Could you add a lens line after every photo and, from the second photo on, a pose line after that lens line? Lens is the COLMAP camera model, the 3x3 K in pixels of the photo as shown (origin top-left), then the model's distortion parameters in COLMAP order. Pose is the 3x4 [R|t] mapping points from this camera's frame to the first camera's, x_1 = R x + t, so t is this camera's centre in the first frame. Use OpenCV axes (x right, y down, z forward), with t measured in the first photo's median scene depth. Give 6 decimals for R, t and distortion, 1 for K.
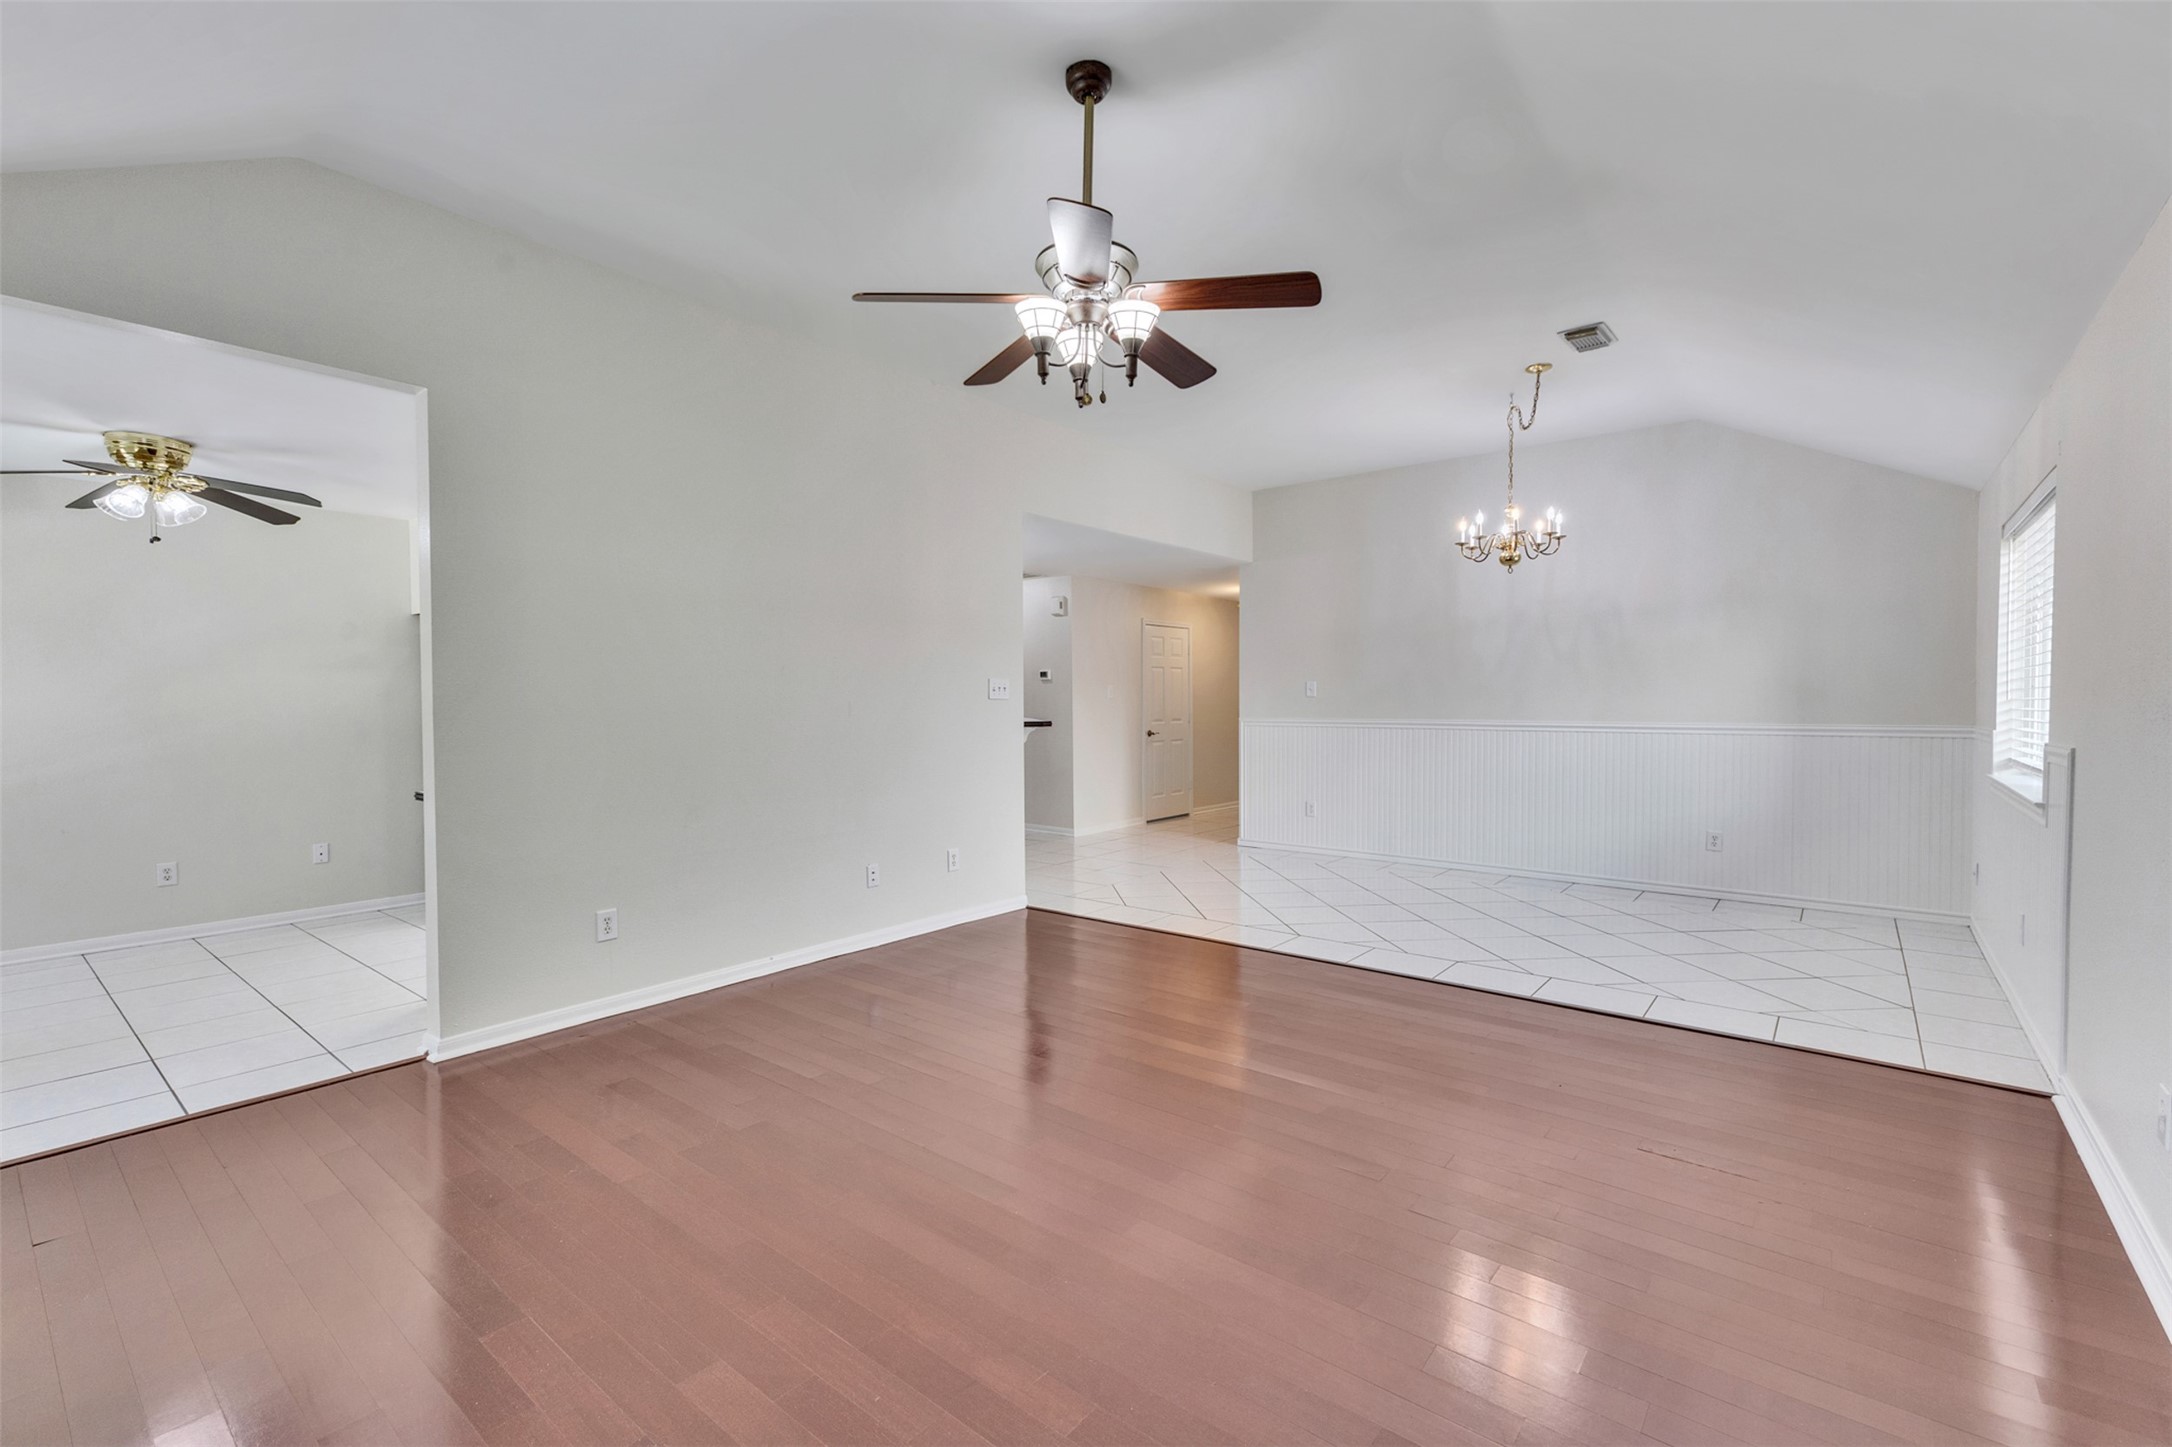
lens RADIAL K [[937.6, 0, 1089.3], [0, 937.6, 717.6], [0, 0, 1]] dist [0.012682, -0.005292]
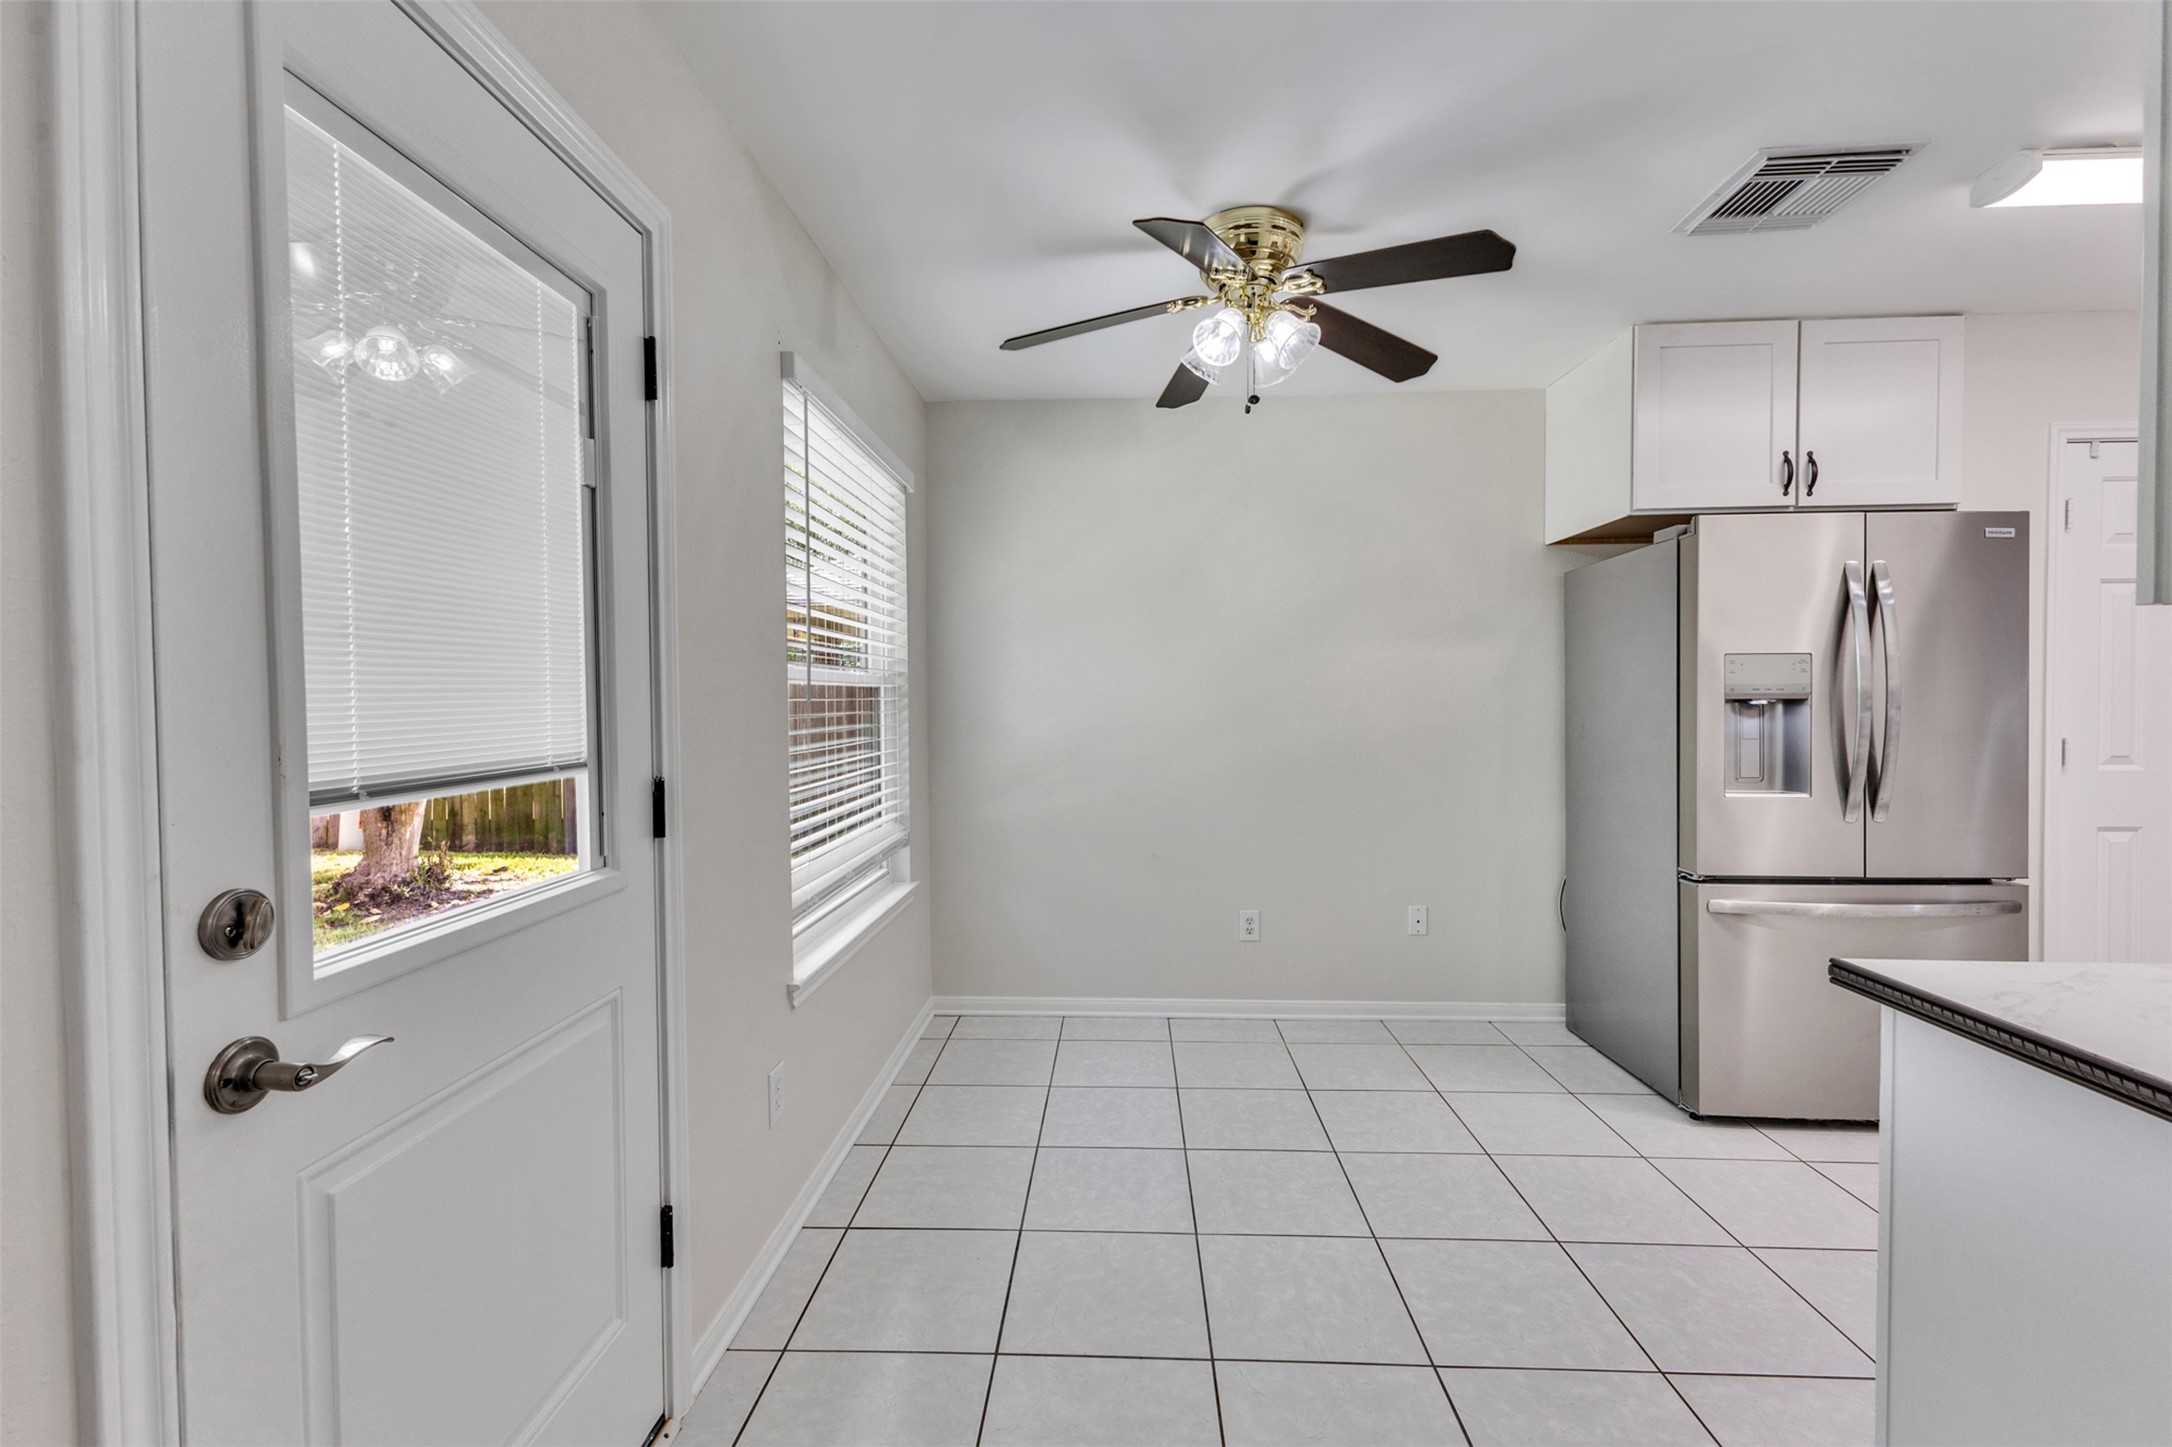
lens RADIAL K [[937.6, 0, 1089.3], [0, 937.6, 717.6], [0, 0, 1]] dist [0.012682, -0.005292]
pose [[0.596172, 0.023153, -0.802523, -0.472728], [-0.015193, 0.999730, 0.017556, -0.006243], [0.802713, 0.001726, 0.596363, 0.468574]]
